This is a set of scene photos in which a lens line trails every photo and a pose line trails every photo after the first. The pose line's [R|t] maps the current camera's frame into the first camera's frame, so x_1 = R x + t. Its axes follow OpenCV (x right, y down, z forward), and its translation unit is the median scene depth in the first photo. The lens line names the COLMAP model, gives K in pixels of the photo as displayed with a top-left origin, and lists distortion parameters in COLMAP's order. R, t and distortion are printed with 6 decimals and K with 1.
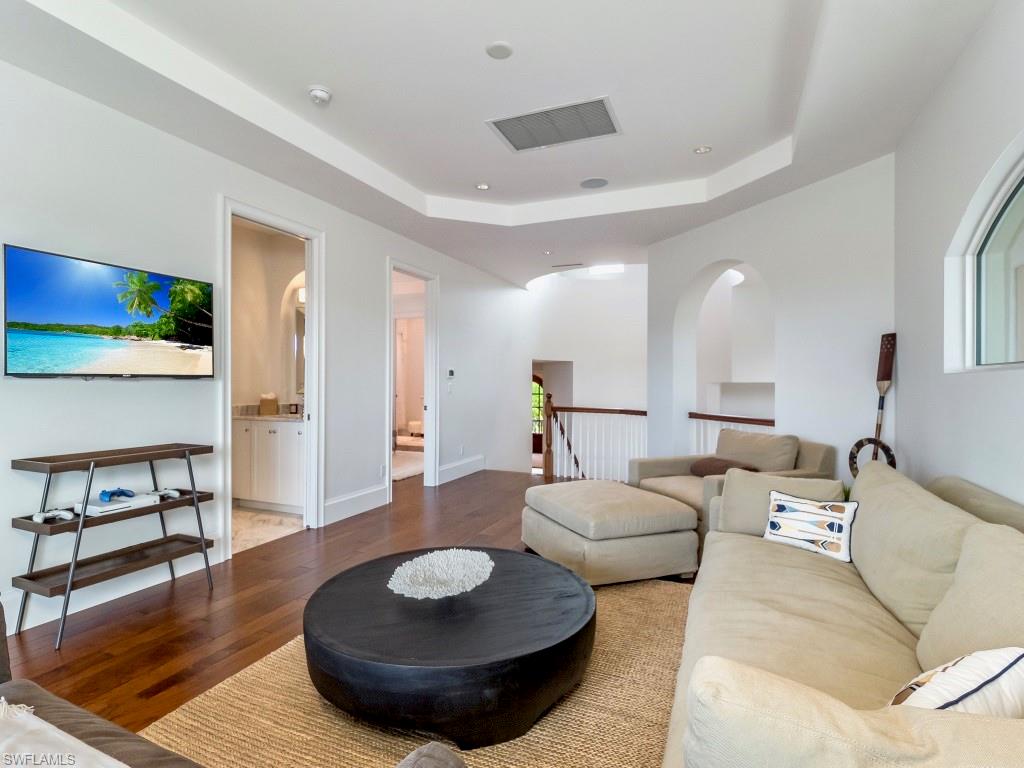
lens RADIAL K [[540.1, 0, 510.6], [0, 540.1, 385.0], [0, 0, 1]] dist [-0.002615, -0.000099]
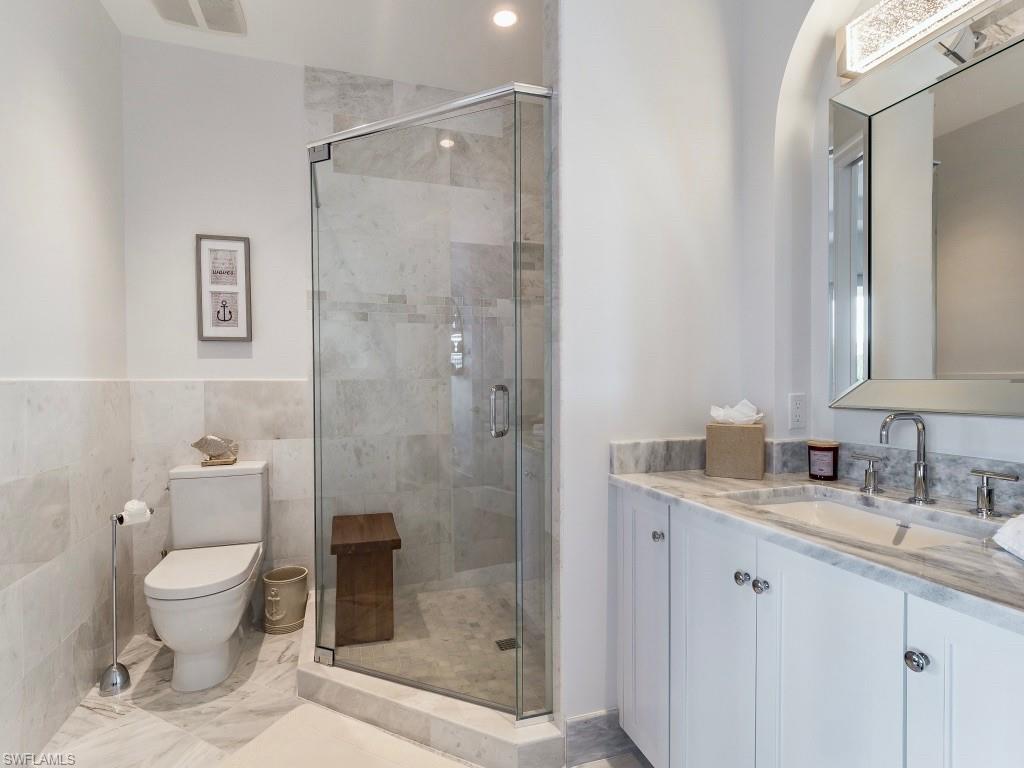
lens RADIAL K [[510.7, 0, 509.2], [0, 510.7, 384.3], [0, 0, 1]] dist [0.001482, 0.000263]
pose [[0.663467, 0.007892, -0.748164, -0.312610], [-0.000171, 0.999946, 0.010395, 0.000743], [0.748205, -0.006769, 0.663433, 0.703553]]
